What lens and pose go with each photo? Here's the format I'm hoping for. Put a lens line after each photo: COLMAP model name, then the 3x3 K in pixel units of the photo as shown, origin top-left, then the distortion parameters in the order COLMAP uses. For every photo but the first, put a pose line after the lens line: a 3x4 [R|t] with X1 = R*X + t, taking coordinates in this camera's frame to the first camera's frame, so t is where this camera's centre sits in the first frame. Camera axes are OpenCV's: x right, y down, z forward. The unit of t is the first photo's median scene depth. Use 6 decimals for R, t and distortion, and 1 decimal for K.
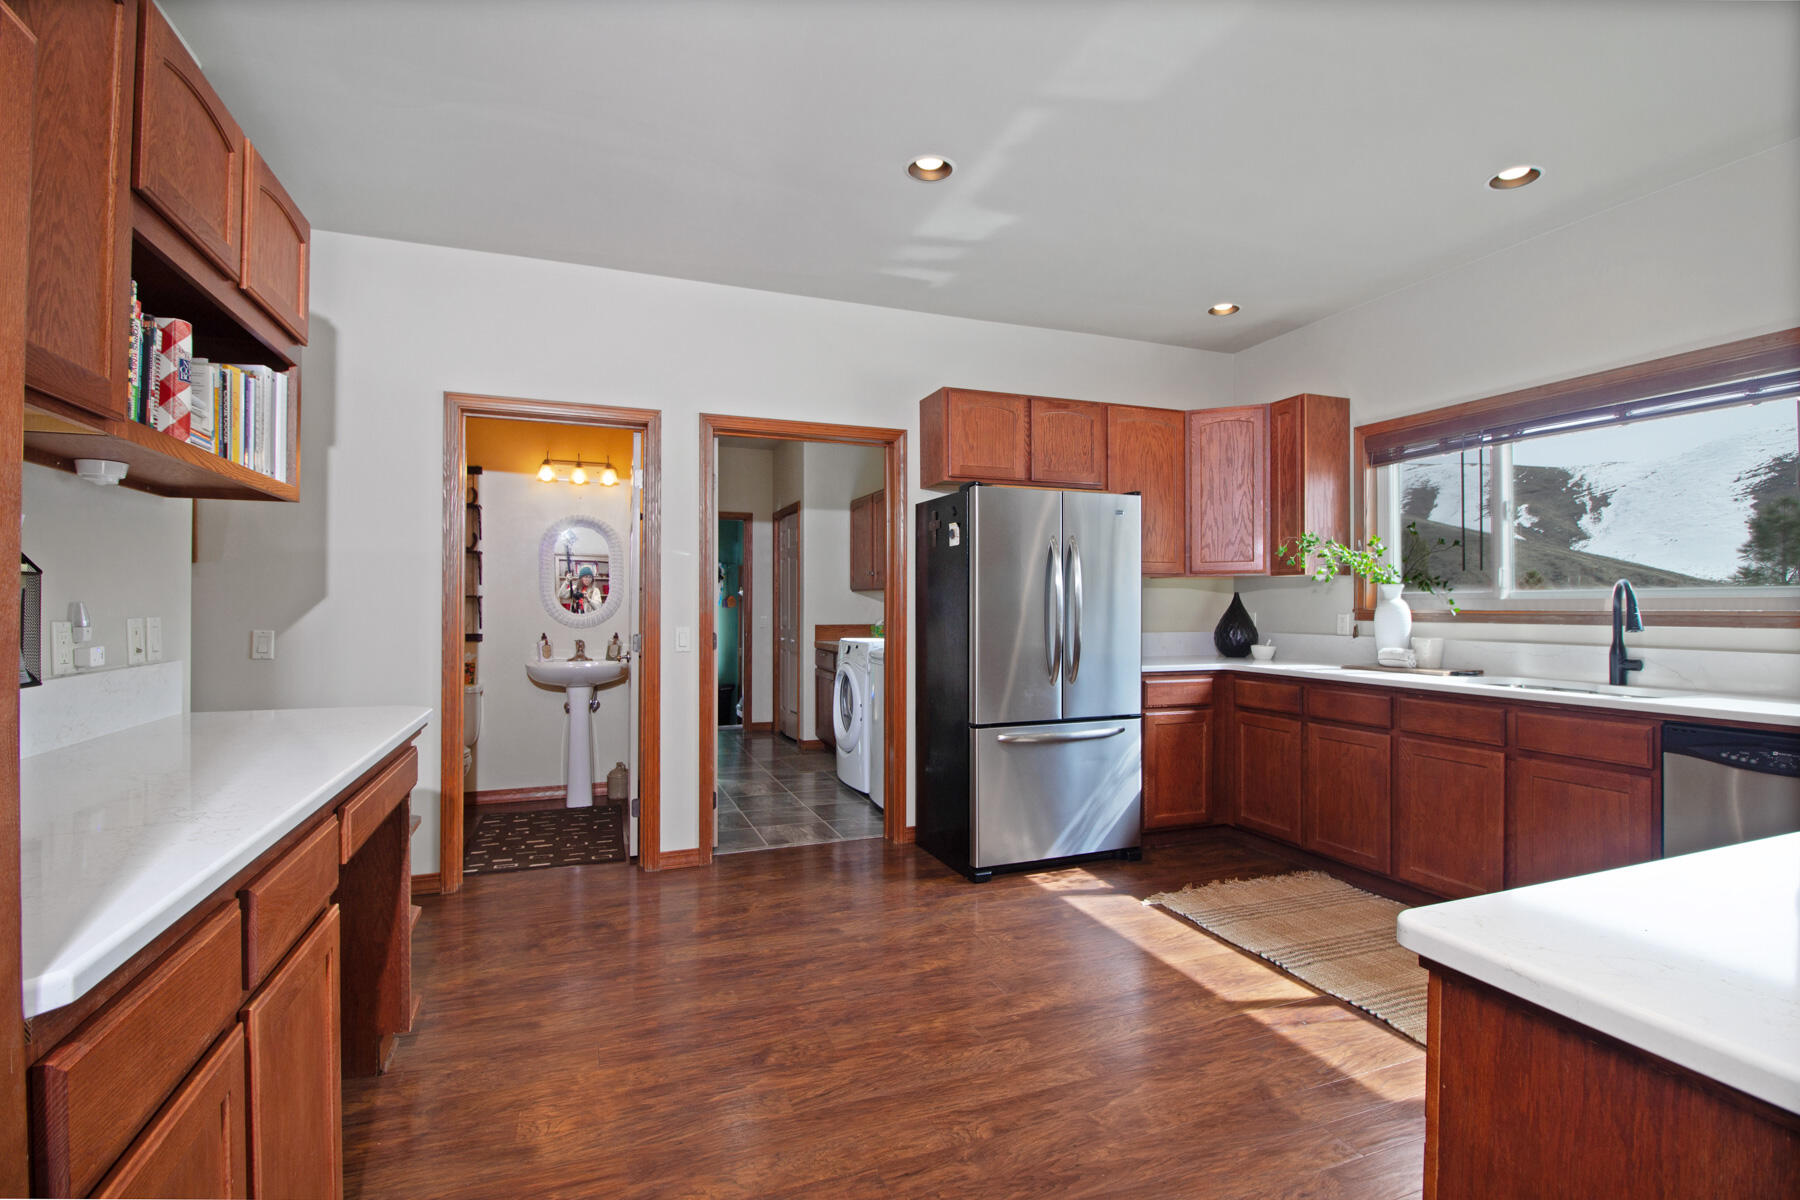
lens RADIAL K [[841.6, 0, 905.8], [0, 841.6, 594.4], [0, 0, 1]] dist [-0.001744, -0.000148]
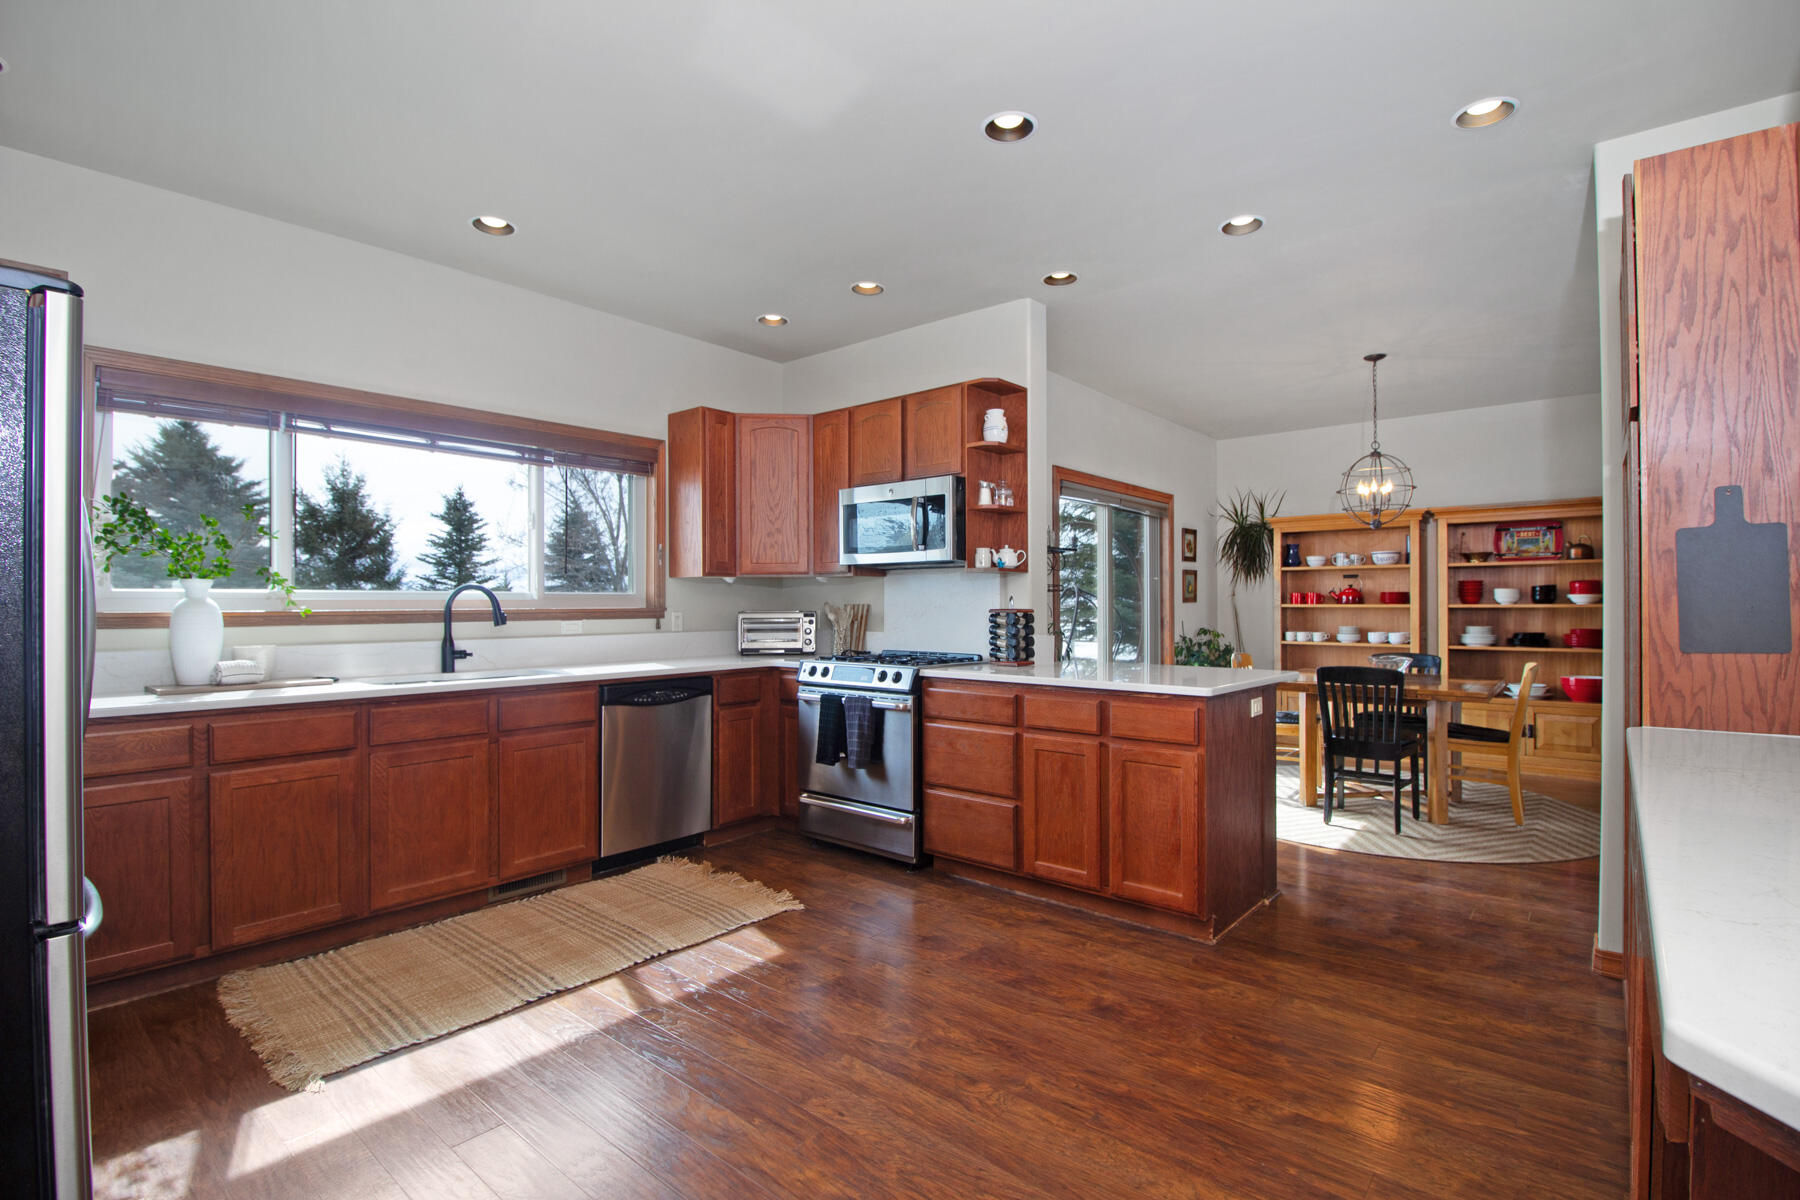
lens RADIAL K [[841.6, 0, 906.6], [0, 841.6, 609.5], [0, 0, 1]] dist [-0.001744, -0.000148]
pose [[-0.480309, -0.004424, 0.877088, -0.610843], [-0.009861, 0.999951, -0.000356, 0.015304], [-0.877044, -0.008820, -0.480330, 1.211912]]
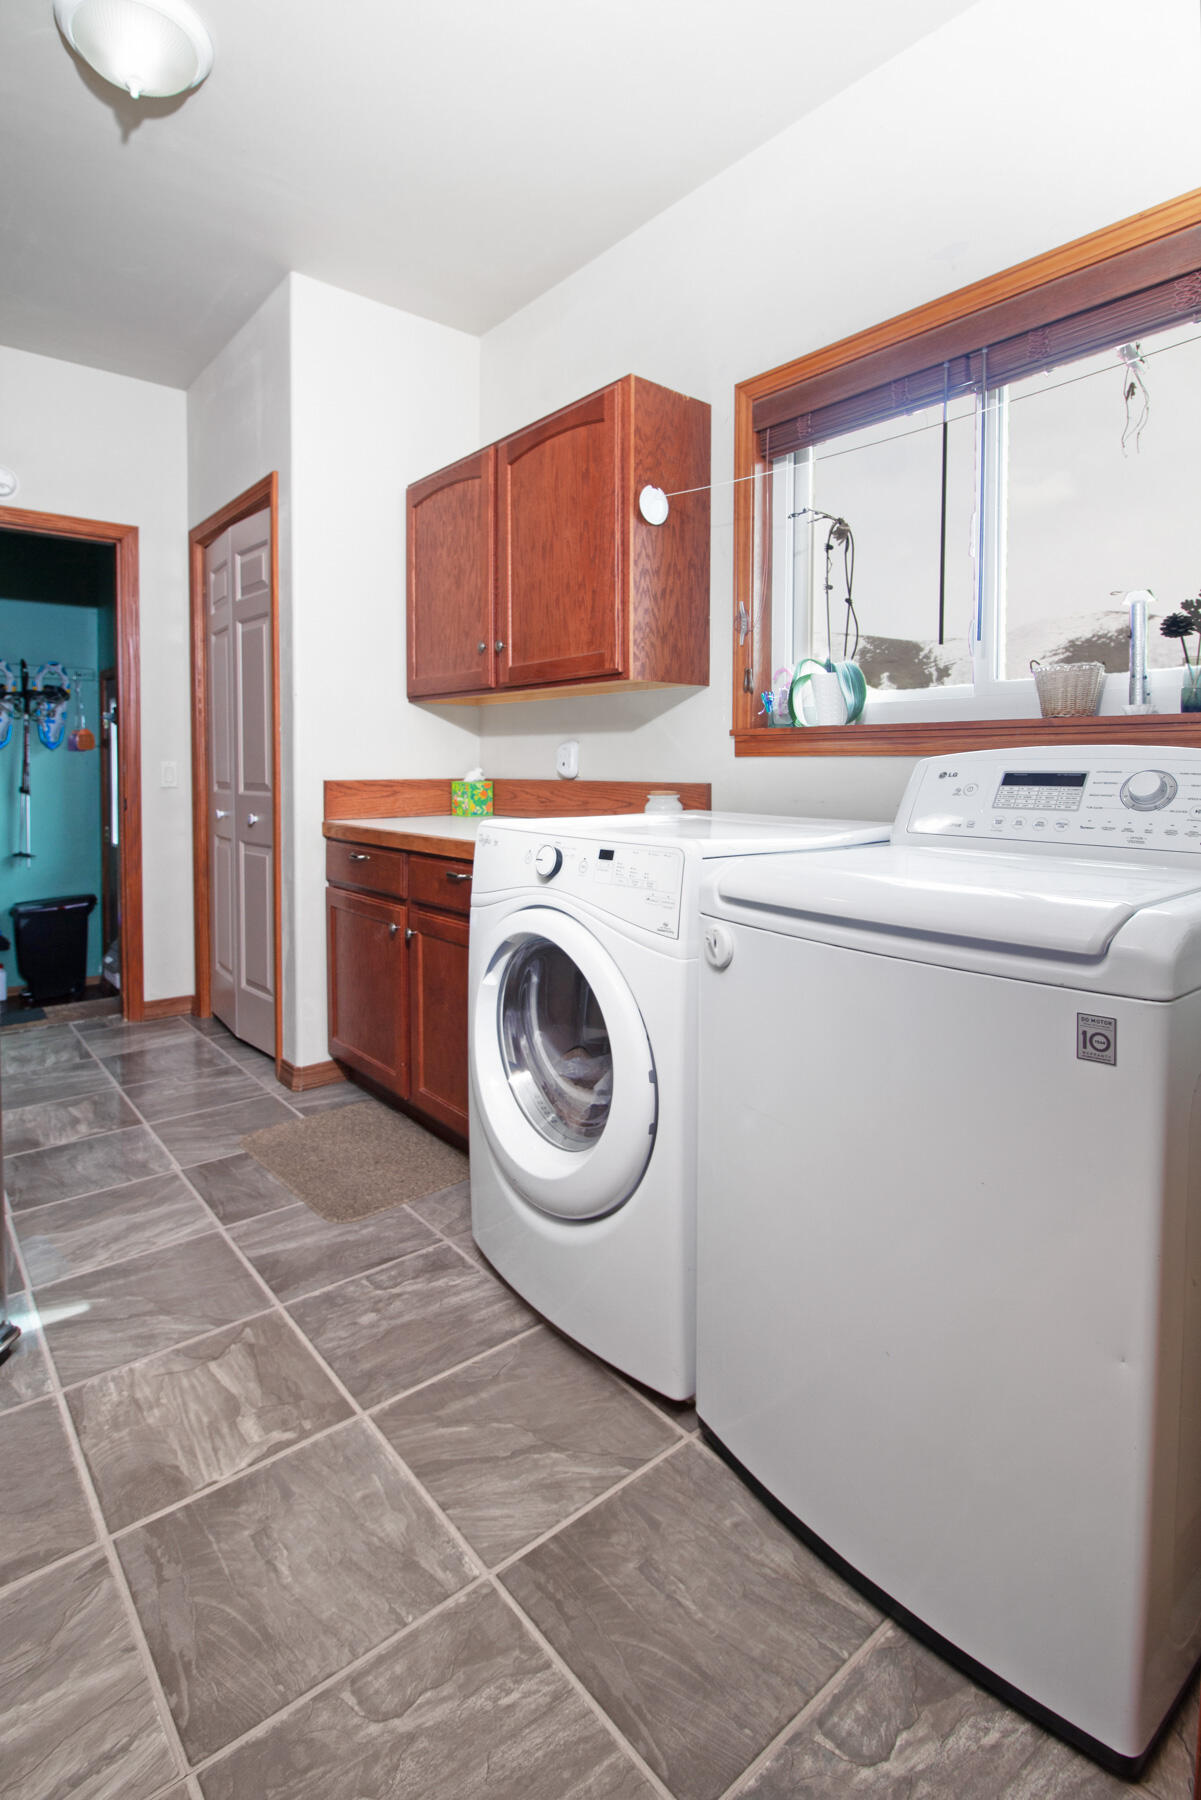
lens RADIAL K [[841.6, 0, 580.2], [0, 841.6, 788.0], [0, 0, 1]] dist [-0.001744, -0.000148]
pose [[0.945382, -0.005737, 0.325914, -0.020003], [-0.008414, 0.999083, 0.041992, 0.003587], [-0.325856, -0.042441, 0.944466, 0.093290]]
